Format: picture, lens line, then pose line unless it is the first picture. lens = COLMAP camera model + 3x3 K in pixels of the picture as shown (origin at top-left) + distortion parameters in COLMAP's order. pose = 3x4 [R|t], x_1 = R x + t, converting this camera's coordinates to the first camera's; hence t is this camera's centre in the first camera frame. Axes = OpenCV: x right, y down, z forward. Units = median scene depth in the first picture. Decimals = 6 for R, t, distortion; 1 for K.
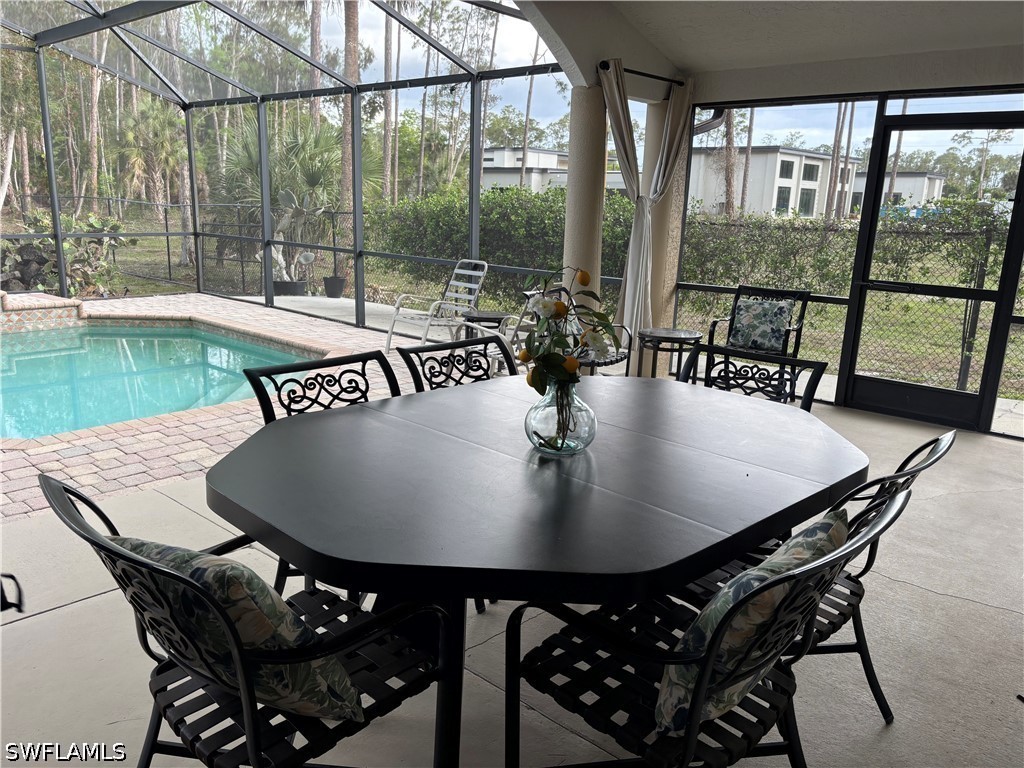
lens RADIAL K [[772.9, 0, 507.5], [0, 772.9, 391.7], [0, 0, 1]] dist [0.068525, -0.088152]
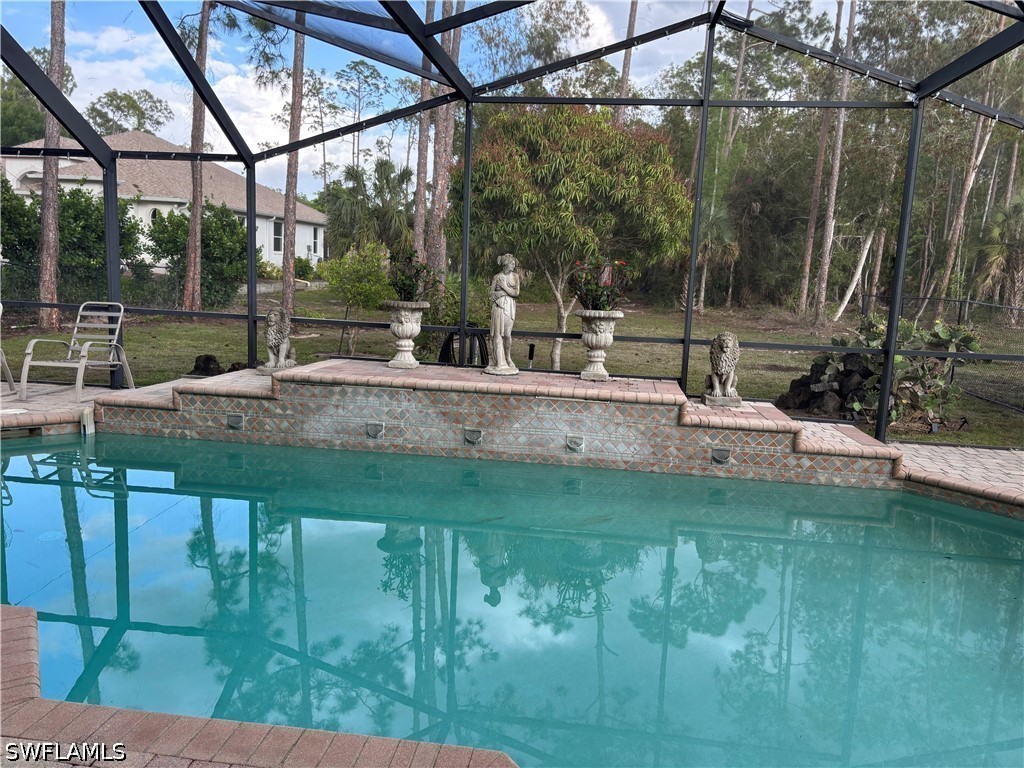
lens RADIAL K [[772.9, 0, 507.5], [0, 772.9, 391.7], [0, 0, 1]] dist [0.068525, -0.088152]
pose [[0.562429, 0.119804, -0.818120, -0.119093], [-0.219039, 0.975686, -0.007704, -0.054550], [0.797305, 0.183533, 0.574996, 0.207974]]
